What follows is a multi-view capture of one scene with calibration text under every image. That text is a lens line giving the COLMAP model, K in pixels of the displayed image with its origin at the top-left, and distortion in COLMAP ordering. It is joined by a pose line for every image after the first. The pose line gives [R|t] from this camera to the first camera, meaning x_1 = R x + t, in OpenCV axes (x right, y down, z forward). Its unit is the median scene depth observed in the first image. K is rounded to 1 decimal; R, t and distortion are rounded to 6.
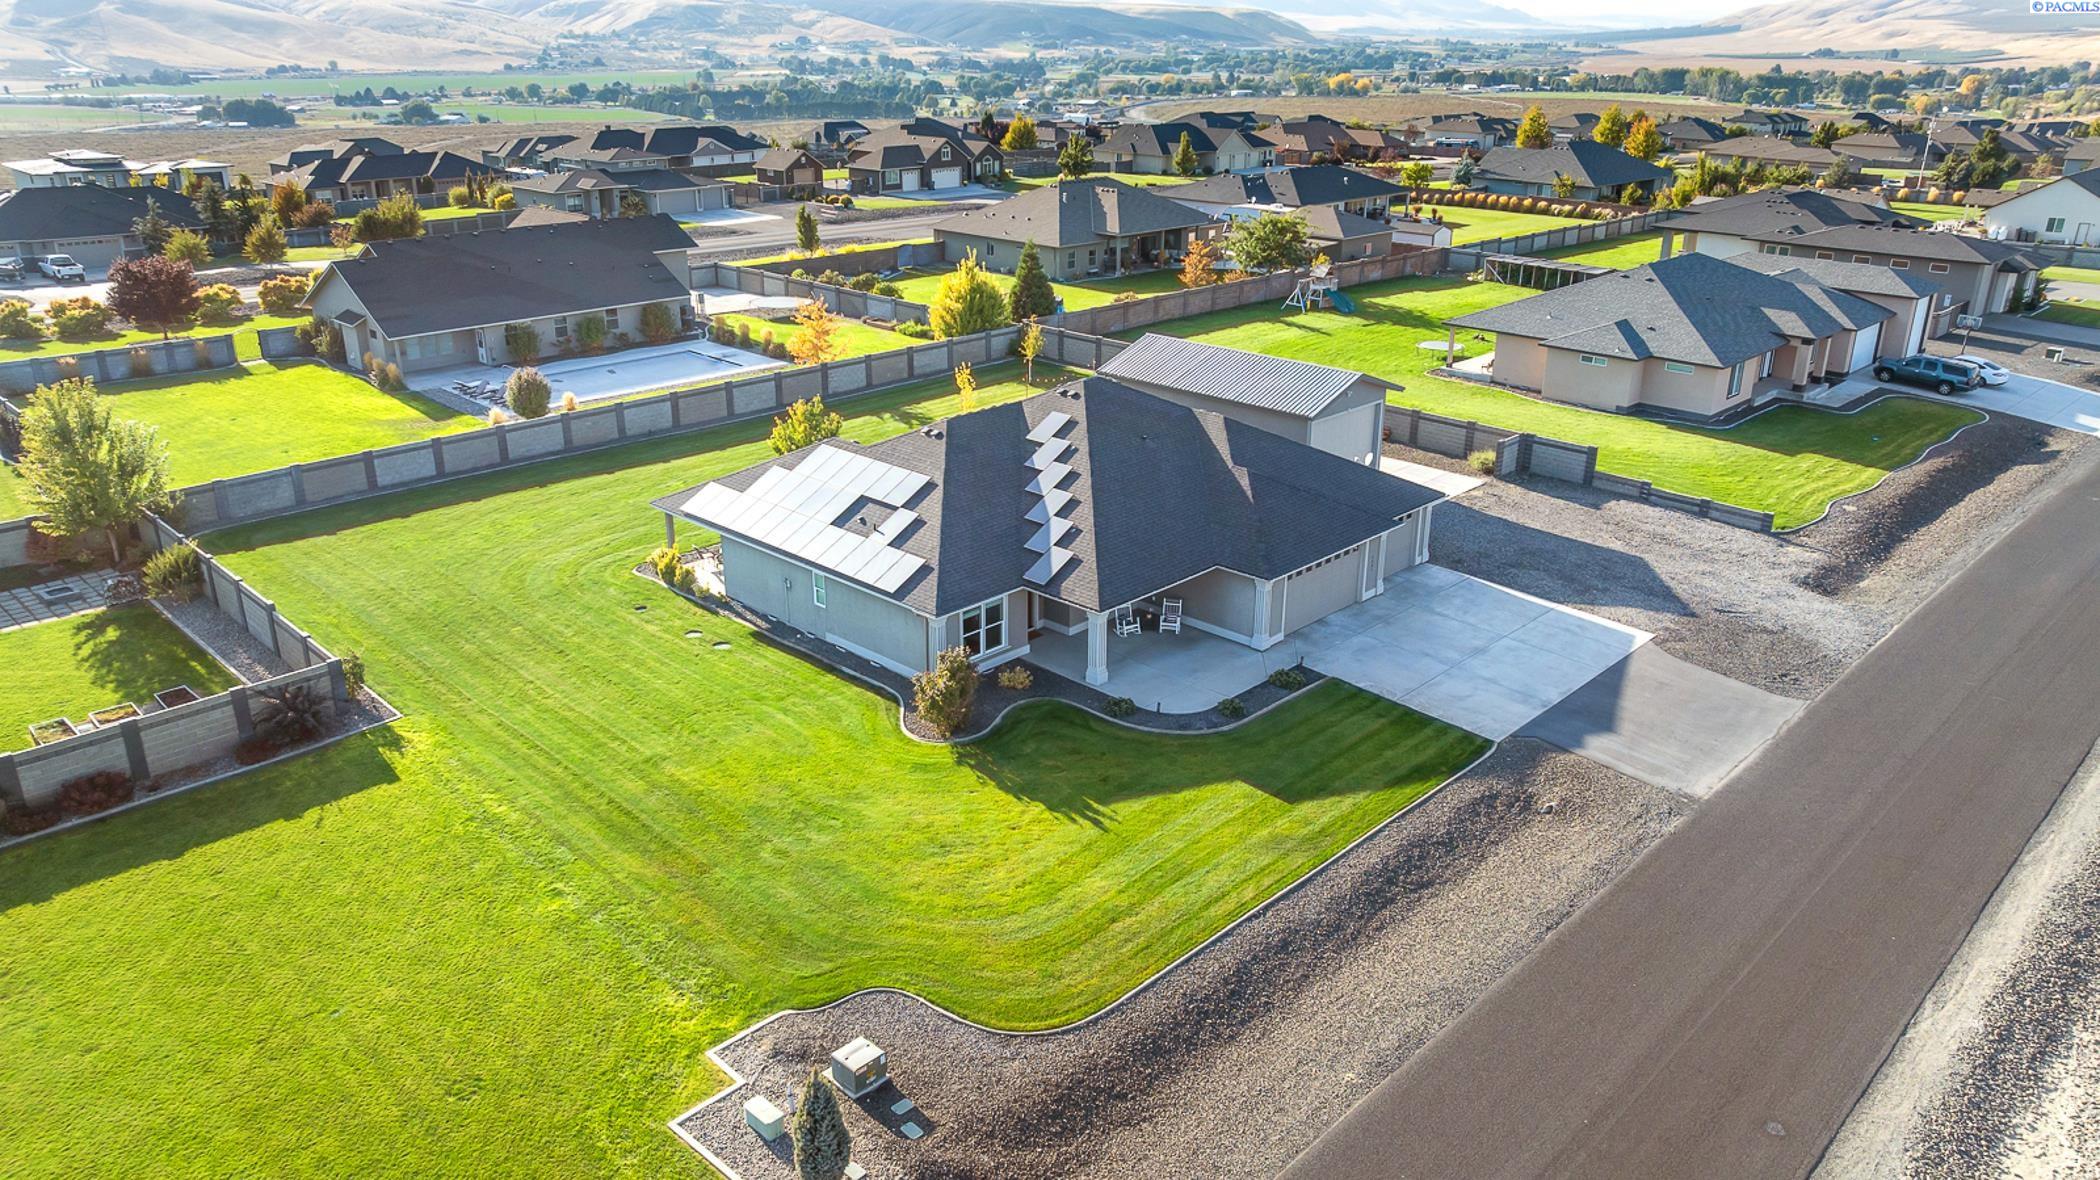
lens RADIAL K [[1469.1, 0, 1050.0], [0, 1469.1, 590.0], [0, 0, 1]] dist [-0.022327, 0.005240]
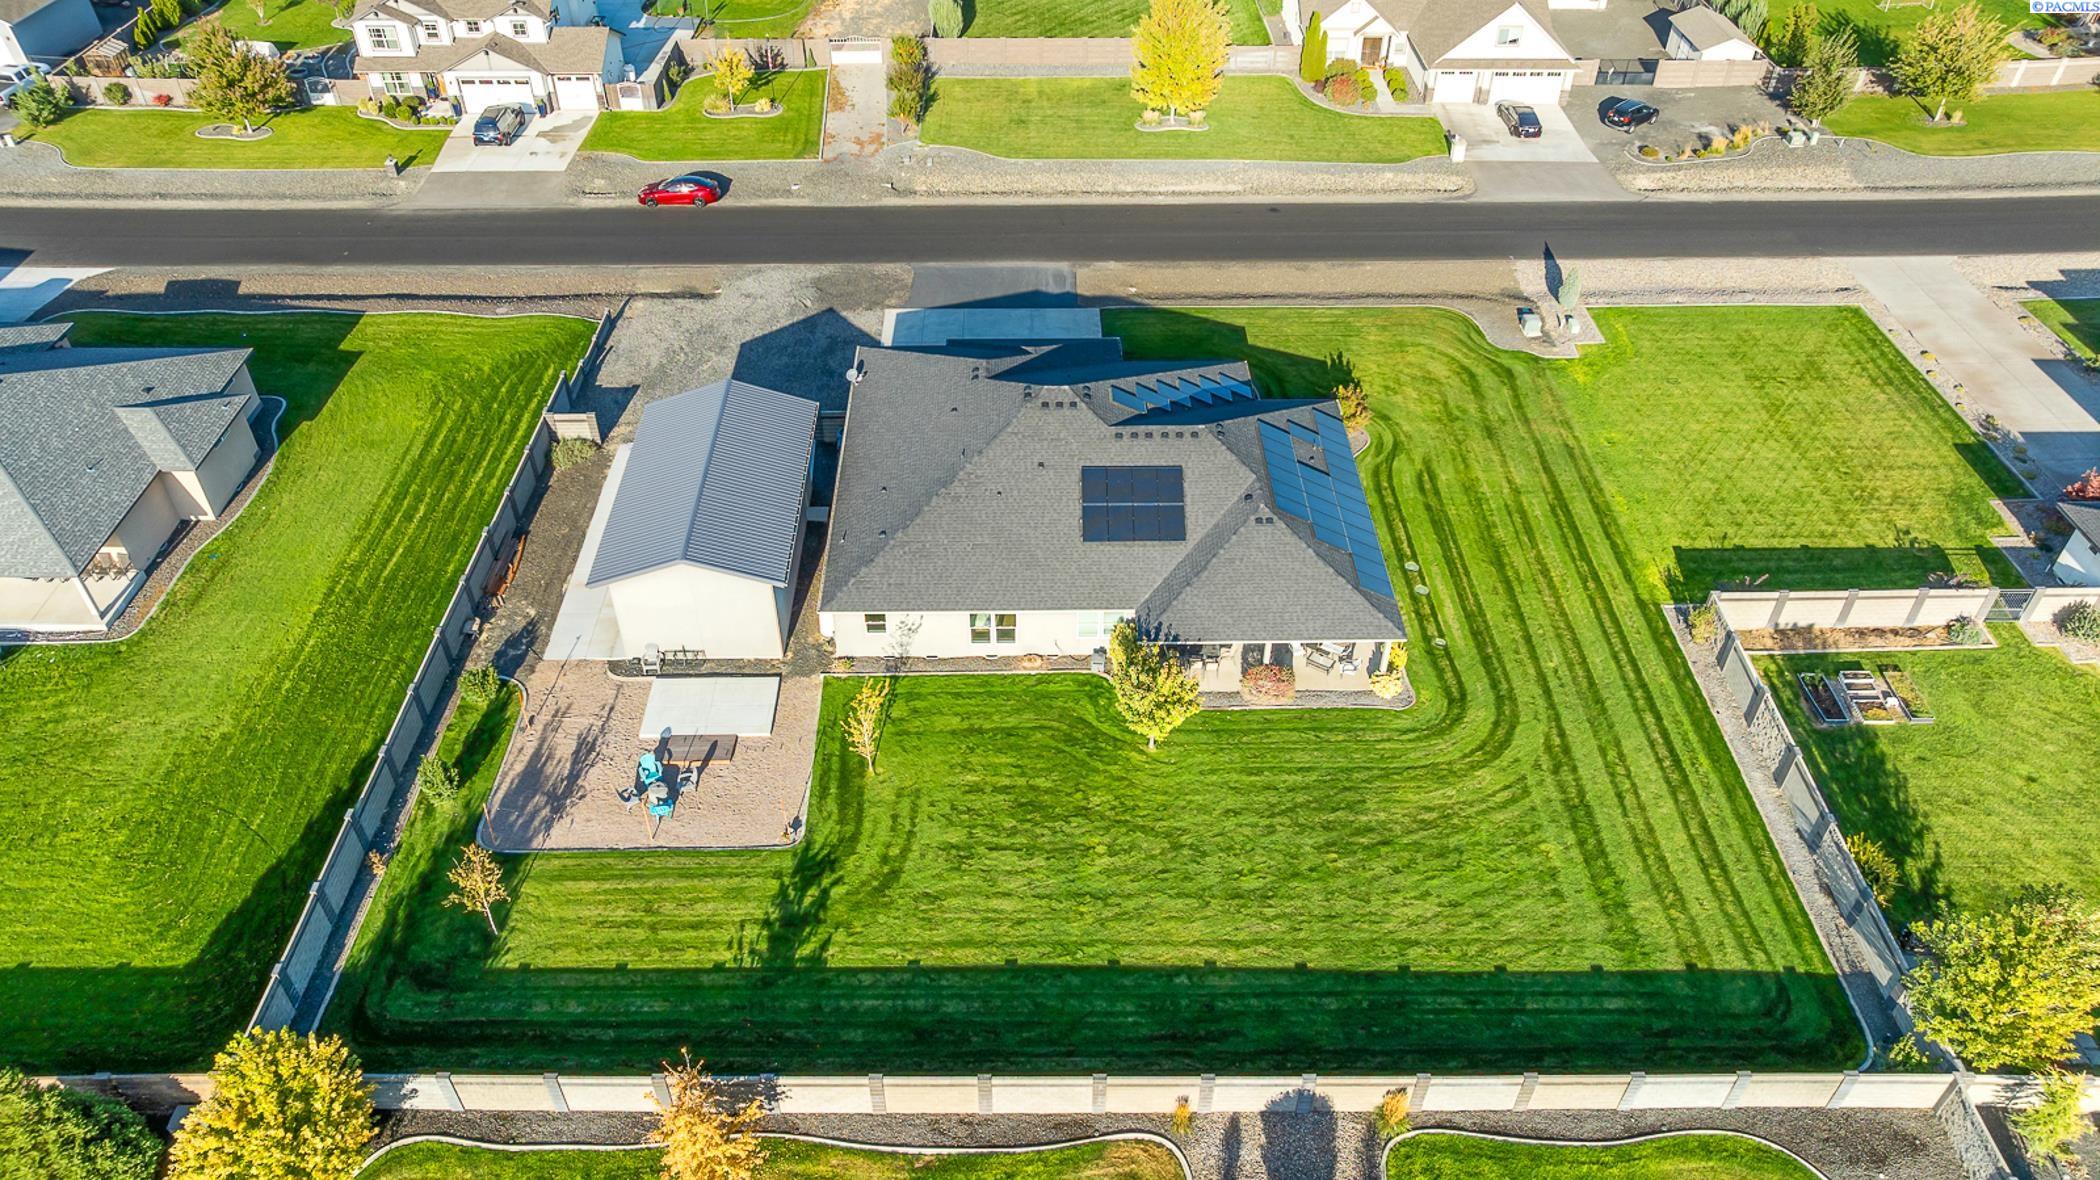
lens RADIAL K [[1489.0, 0, 1050.0], [0, 1489.0, 590.0], [0, 0, 1]] dist [-0.054791, 0.070722]
pose [[-0.706592, -0.467132, 0.531522, -0.340326], [0.255461, 0.532087, 0.807232, -0.519899], [-0.659899, 0.706167, -0.256635, 0.764608]]
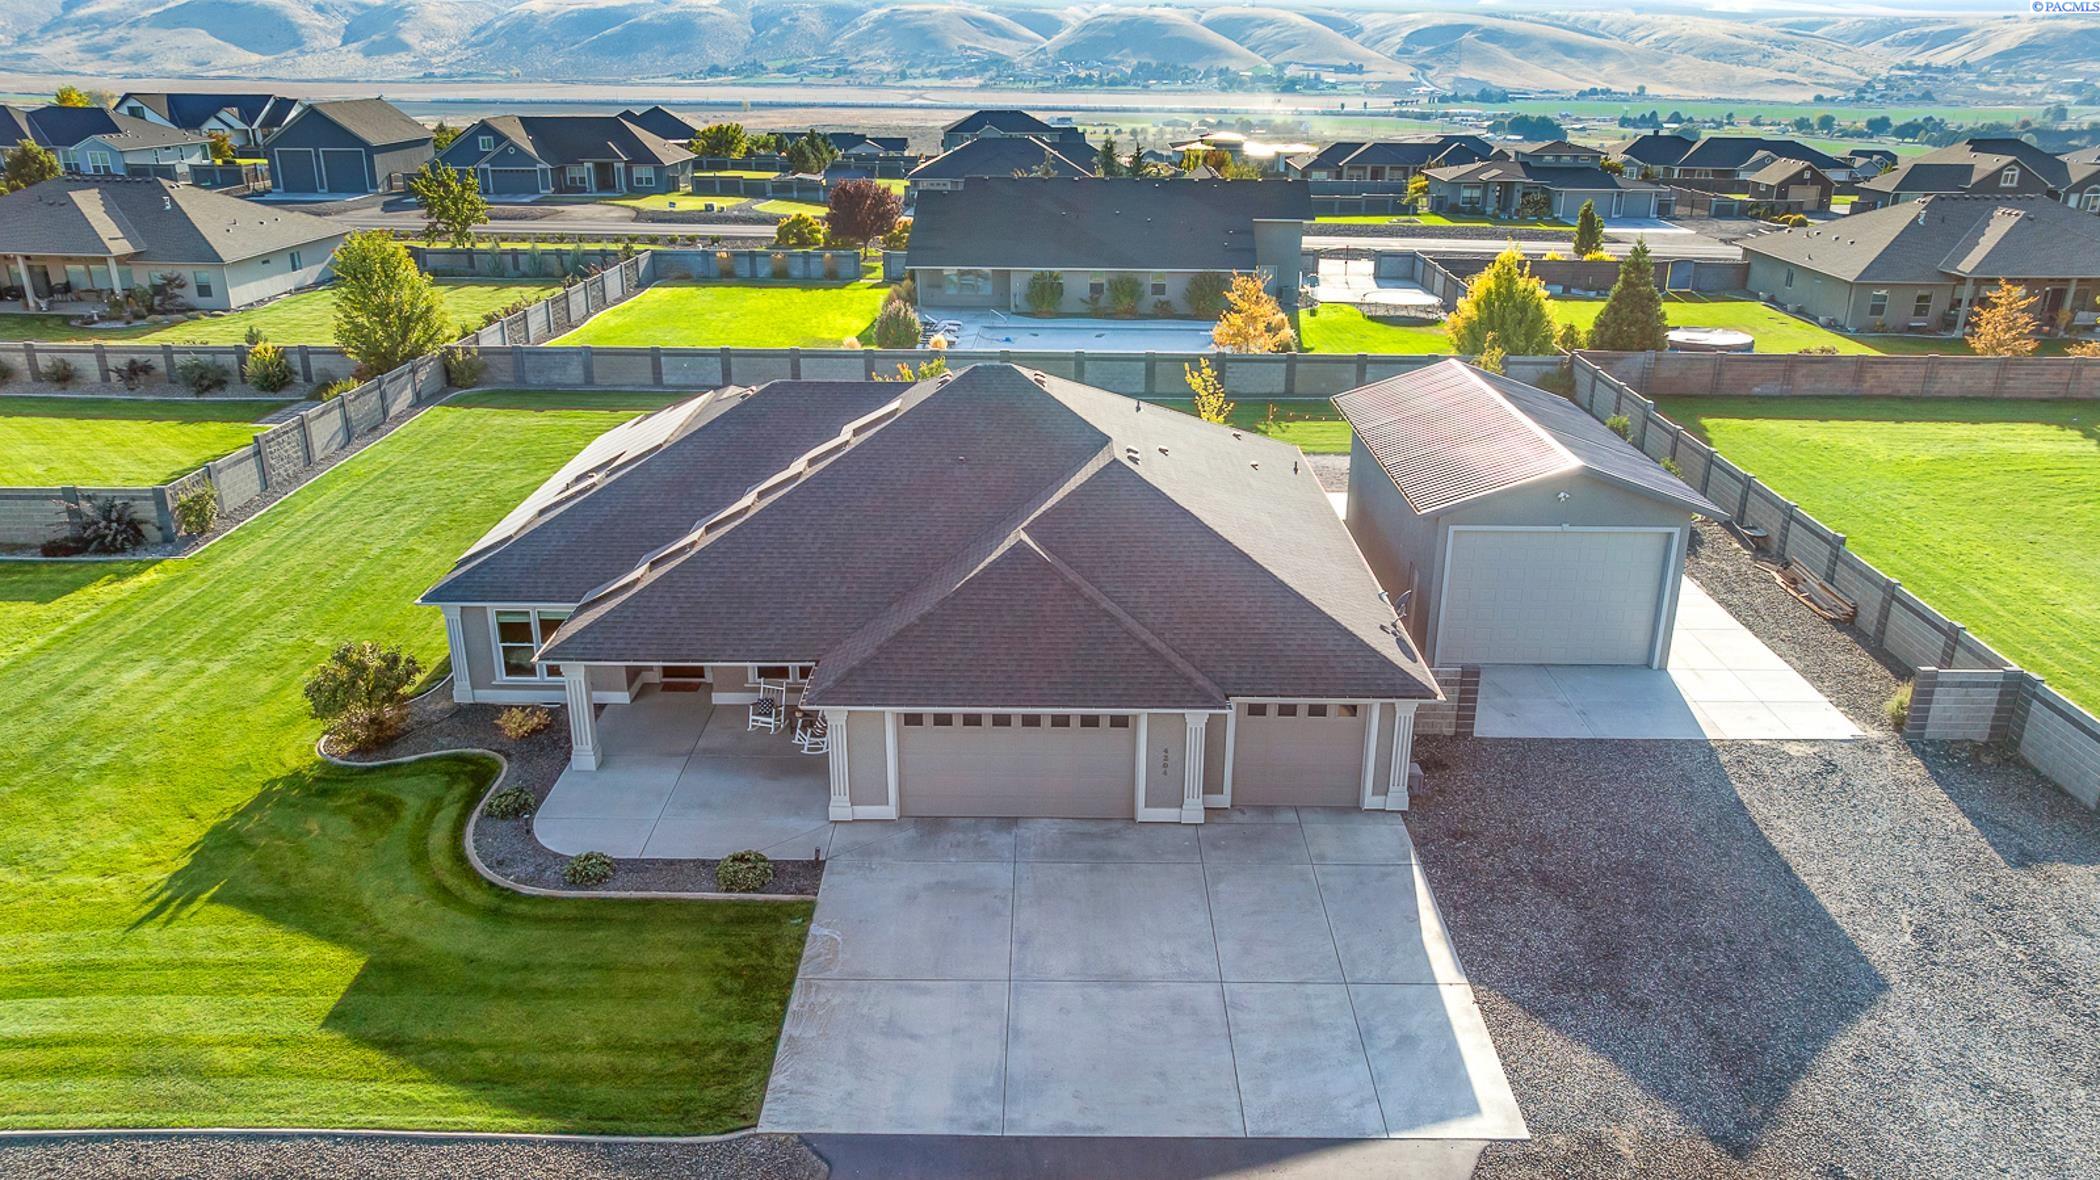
lens RADIAL K [[1489.0, 0, 1050.0], [0, 1489.0, 590.0], [0, 0, 1]] dist [-0.054791, 0.070722]
pose [[0.687285, 0.252250, -0.681182, 0.291036], [-0.267320, 0.959789, 0.085707, -0.060884], [0.675410, 0.123189, 0.727080, 0.299894]]
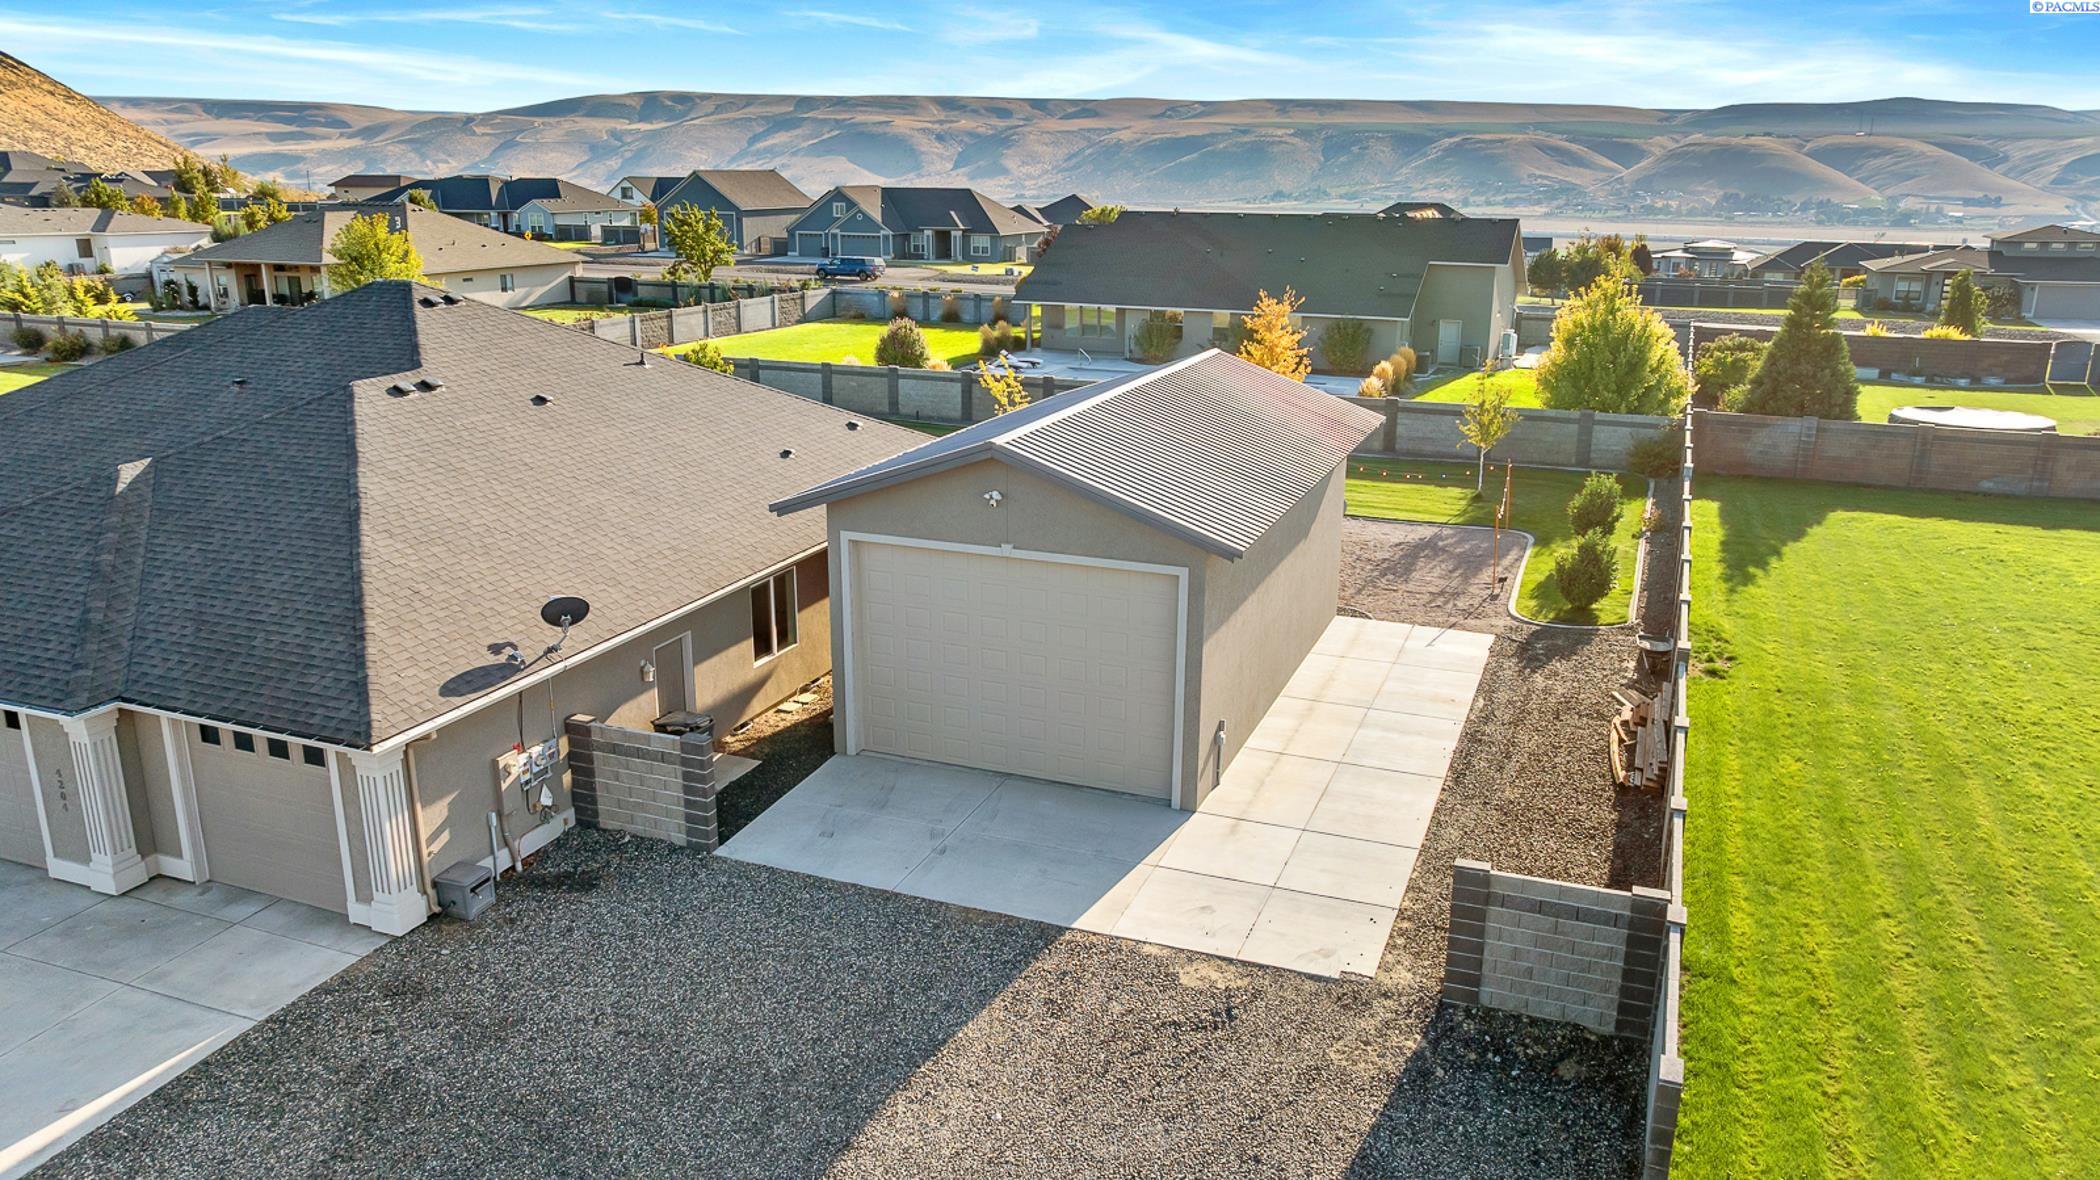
lens RADIAL K [[1489.0, 0, 1050.0], [0, 1489.0, 590.0], [0, 0, 1]] dist [-0.054791, 0.070722]
pose [[0.380207, 0.251955, -0.889922, 0.328953], [-0.342553, 0.932116, 0.117550, -0.100379], [0.859128, 0.260152, 0.440704, 0.550102]]
